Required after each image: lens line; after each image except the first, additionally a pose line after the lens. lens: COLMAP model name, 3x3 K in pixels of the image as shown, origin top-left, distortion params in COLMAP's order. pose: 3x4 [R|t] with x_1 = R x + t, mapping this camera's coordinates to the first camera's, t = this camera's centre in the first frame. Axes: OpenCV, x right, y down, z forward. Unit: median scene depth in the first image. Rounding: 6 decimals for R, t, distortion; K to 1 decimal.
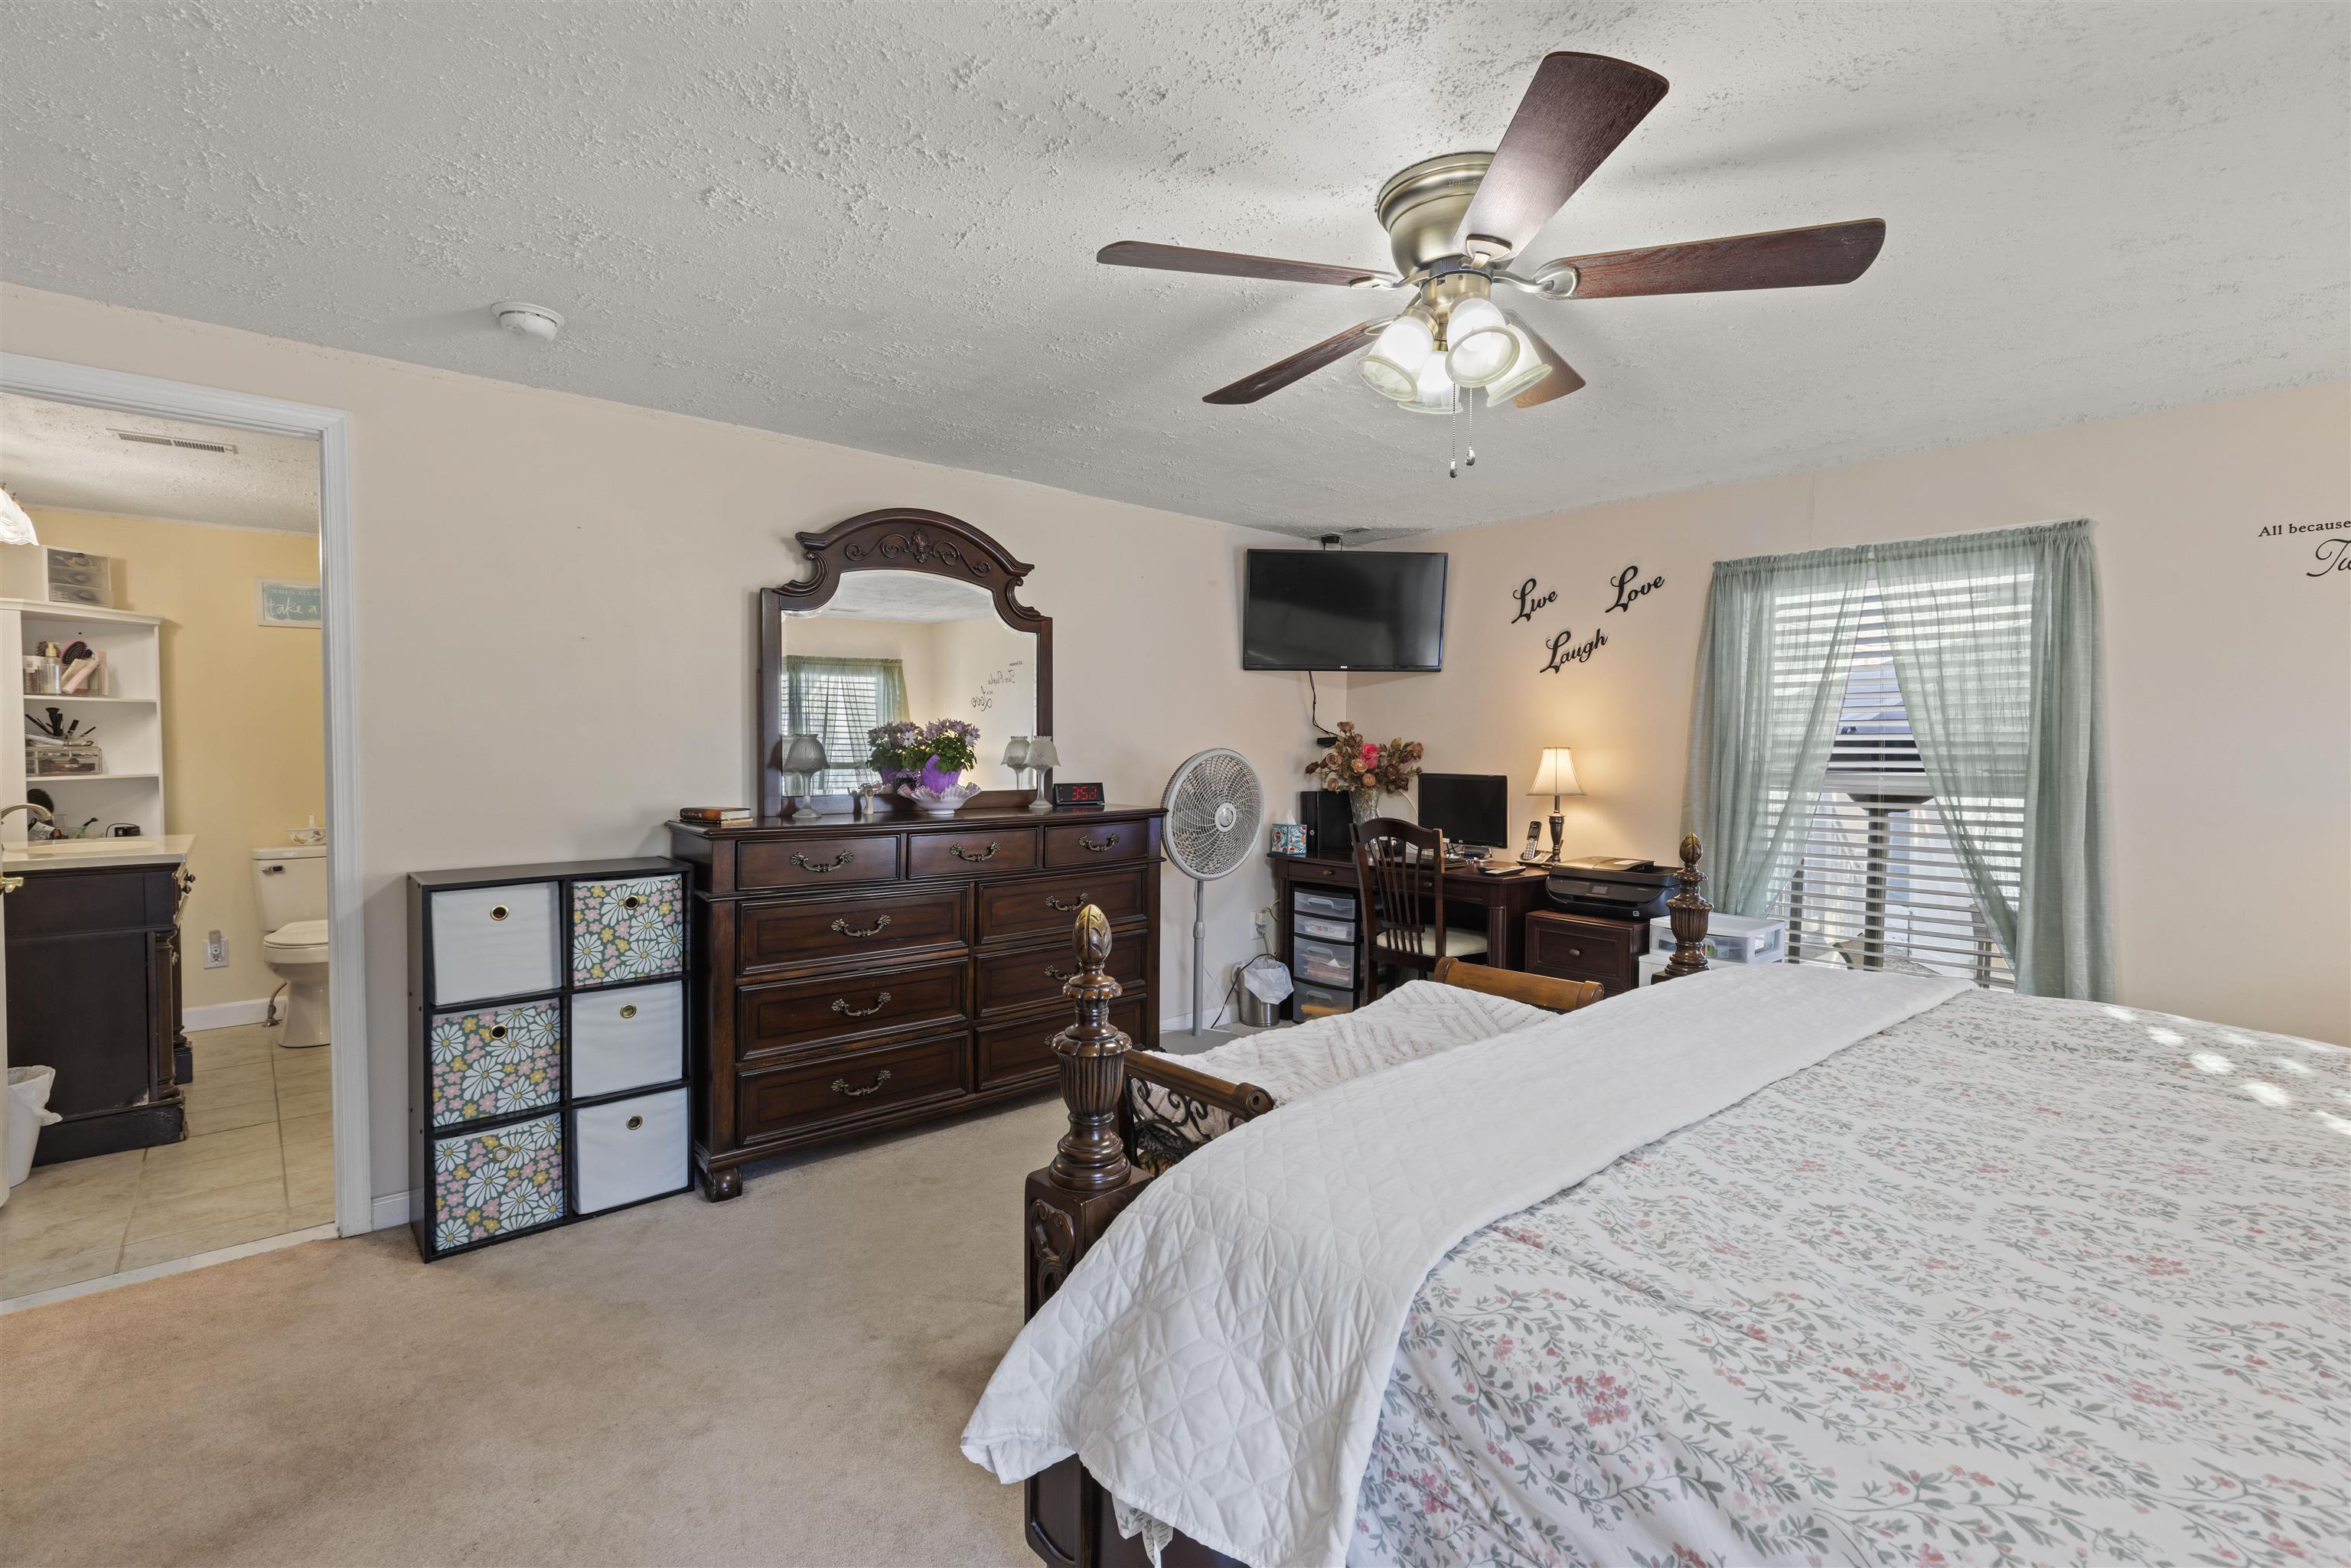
lens RADIAL K [[1089.2, 0, 1175.5], [0, 1089.2, 784.0], [0, 0, 1]] dist [0.001694, 0.000364]
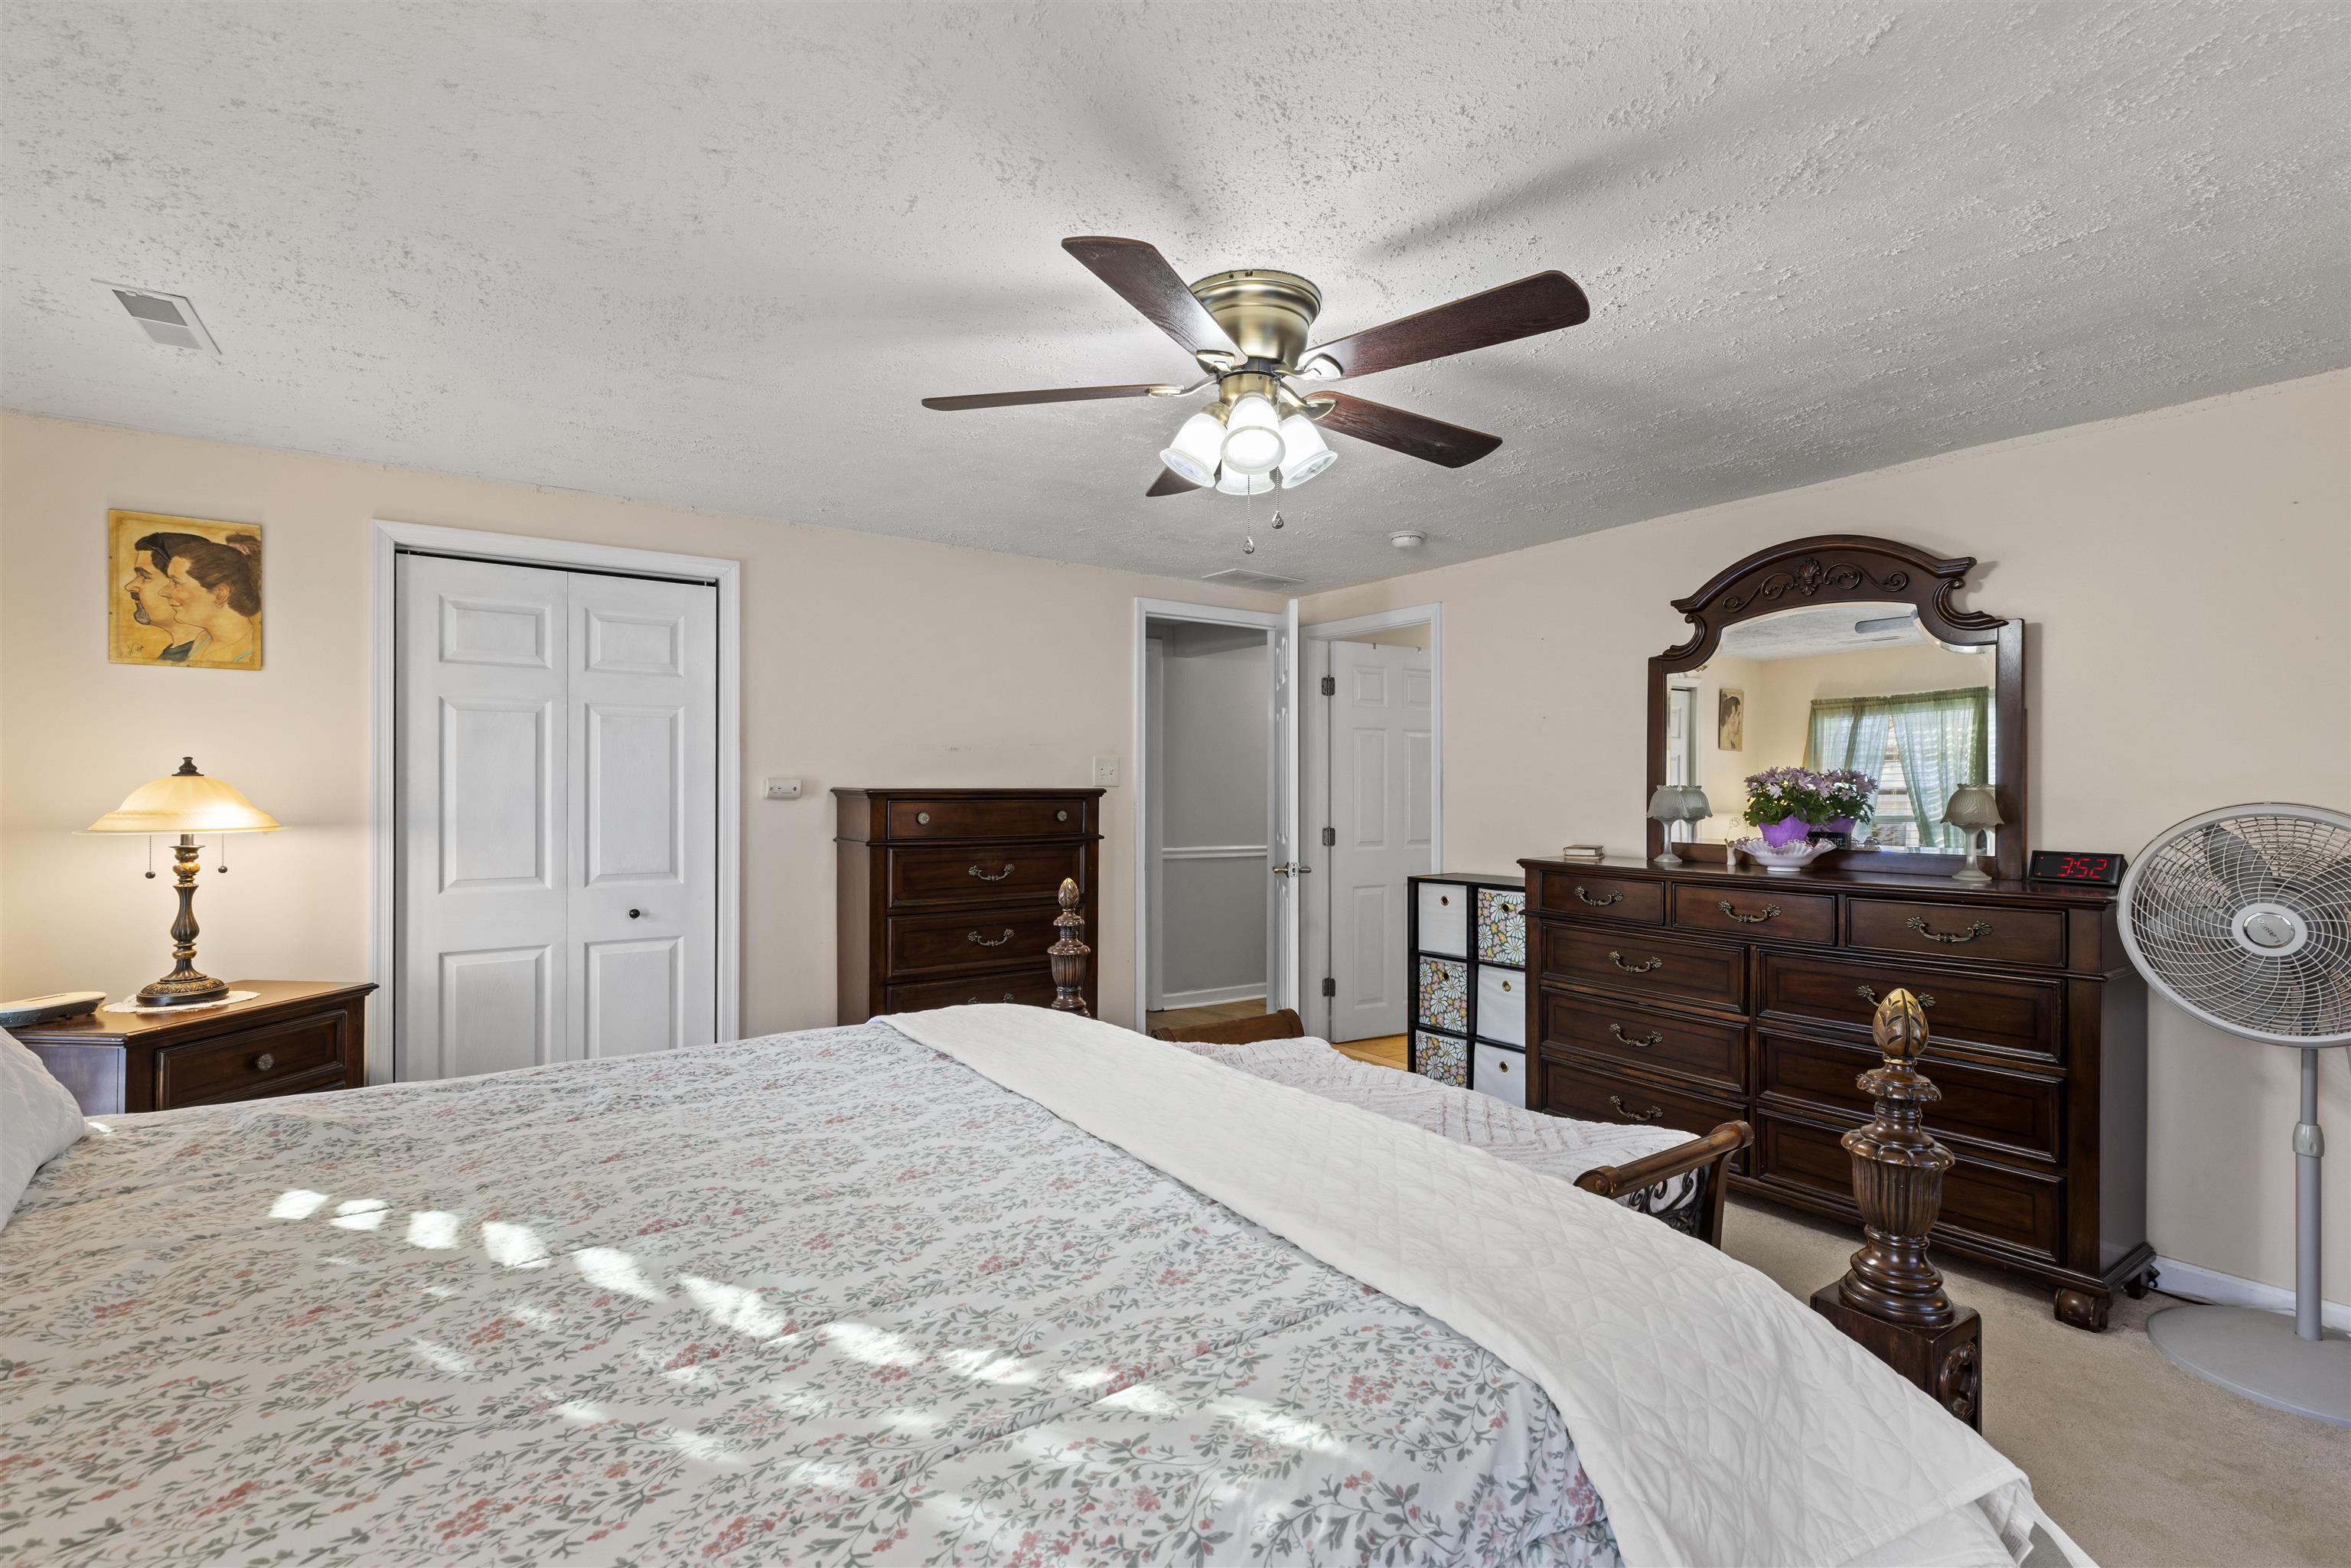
lens RADIAL K [[1089.2, 0, 1175.5], [0, 1089.2, 784.0], [0, 0, 1]] dist [0.001694, 0.000364]
pose [[-0.134822, -0.007558, -0.990841, 0.943713], [-0.033520, 0.999433, -0.003063, -0.031481], [0.990303, 0.032800, -0.134999, 0.765211]]
